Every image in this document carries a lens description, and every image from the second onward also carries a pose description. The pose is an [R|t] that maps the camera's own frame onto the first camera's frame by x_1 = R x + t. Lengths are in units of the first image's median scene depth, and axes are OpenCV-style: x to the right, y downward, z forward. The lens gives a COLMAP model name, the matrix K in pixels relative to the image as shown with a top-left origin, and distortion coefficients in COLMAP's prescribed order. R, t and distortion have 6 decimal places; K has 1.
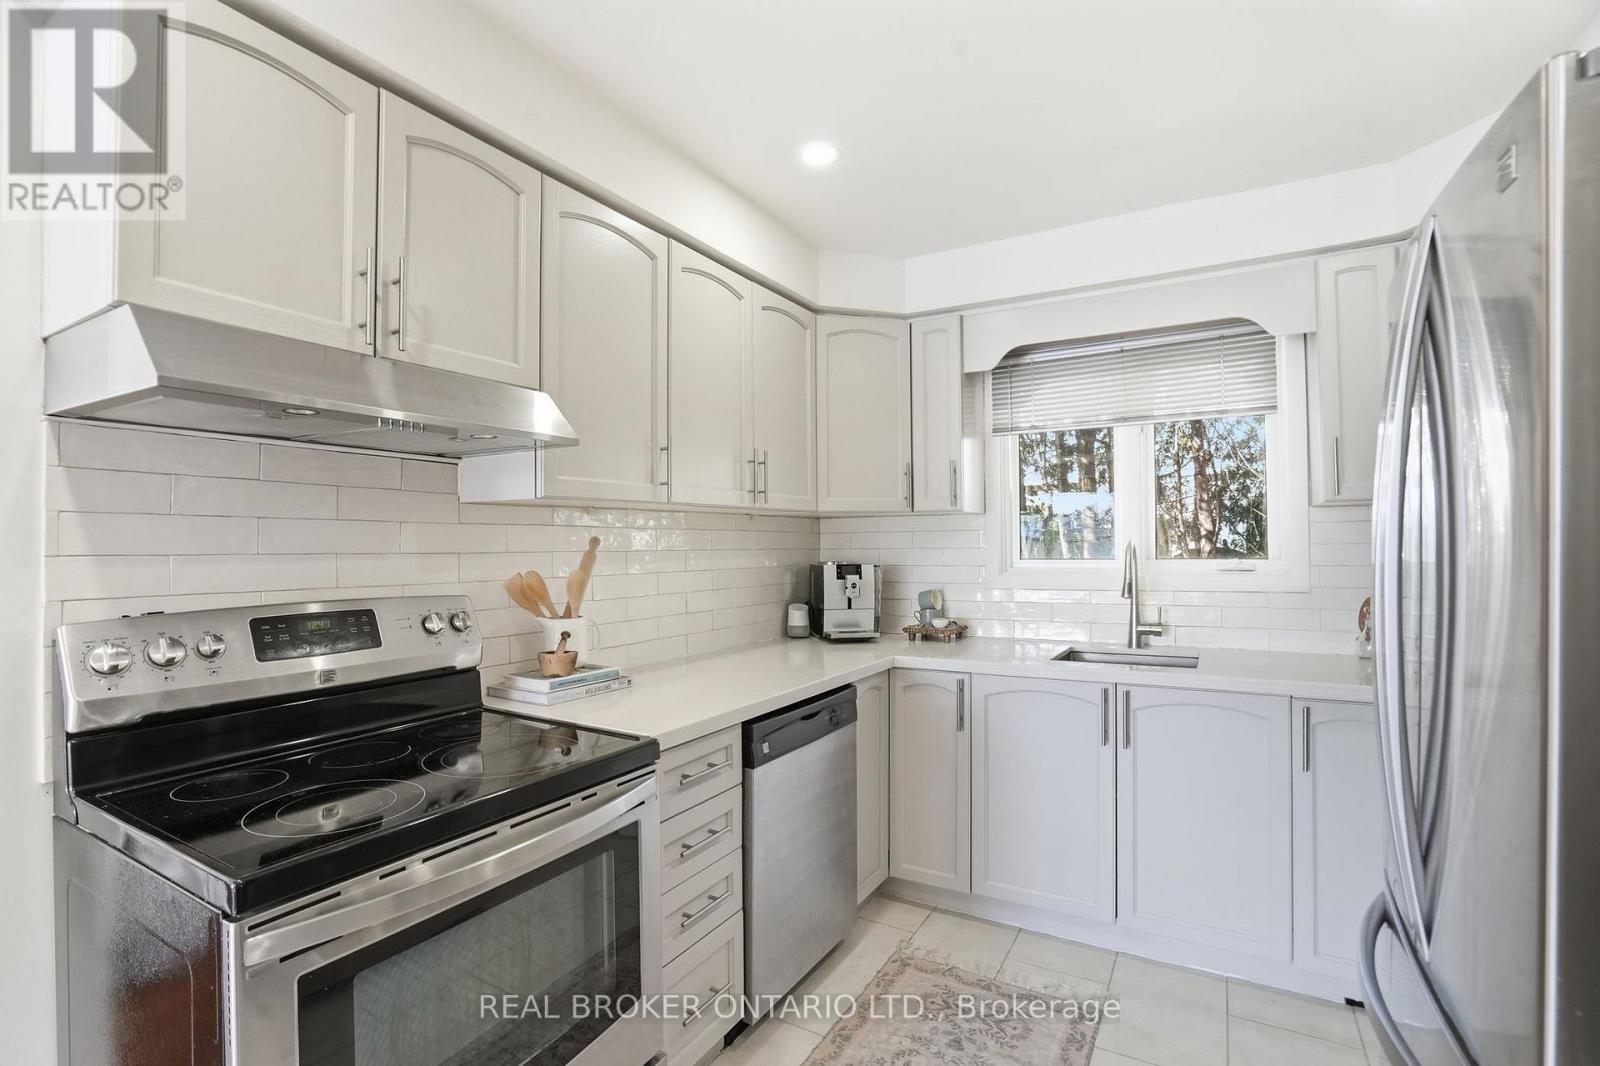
lens RADIAL K [[742.0, 0, 788.9], [0, 742.0, 537.7], [0, 0, 1]] dist [-0.072226, 0.032258]
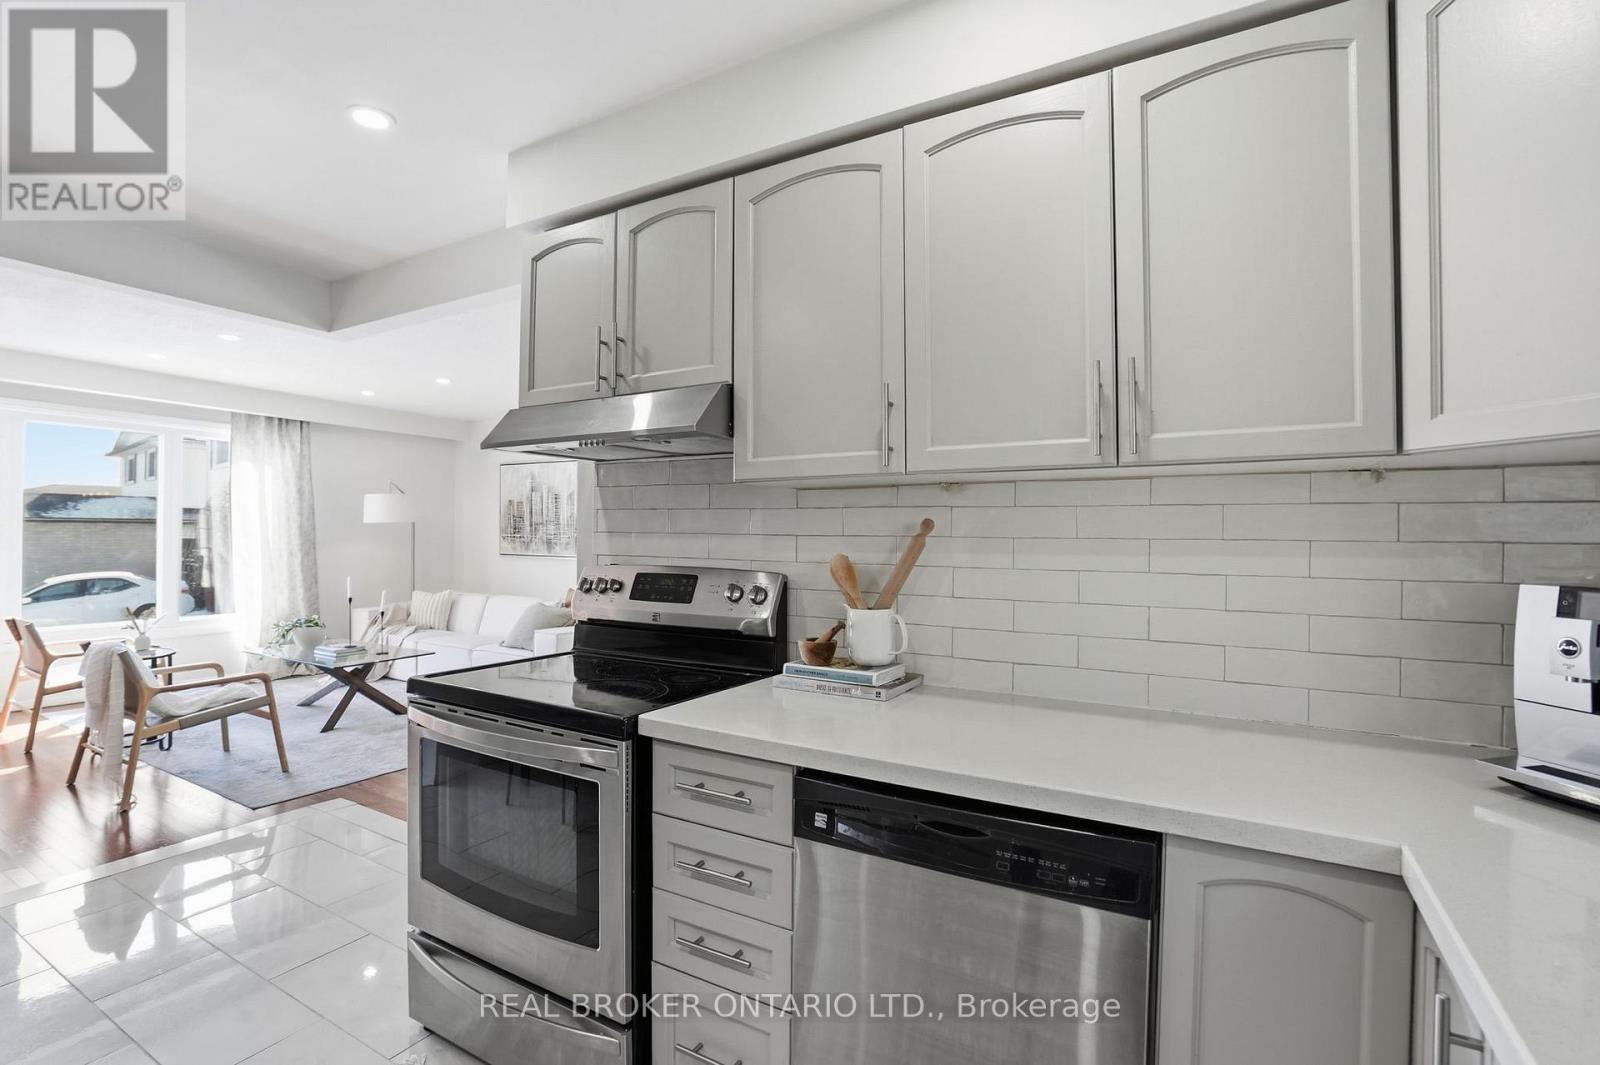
lens RADIAL K [[742.0, 0, 788.9], [0, 742.0, 537.2], [0, 0, 1]] dist [-0.072226, 0.032258]
pose [[0.019099, 0.011443, -0.999752, 0.726262], [0.003952, 0.999926, 0.011520, 0.011793], [0.999810, -0.004171, 0.019053, 1.051325]]
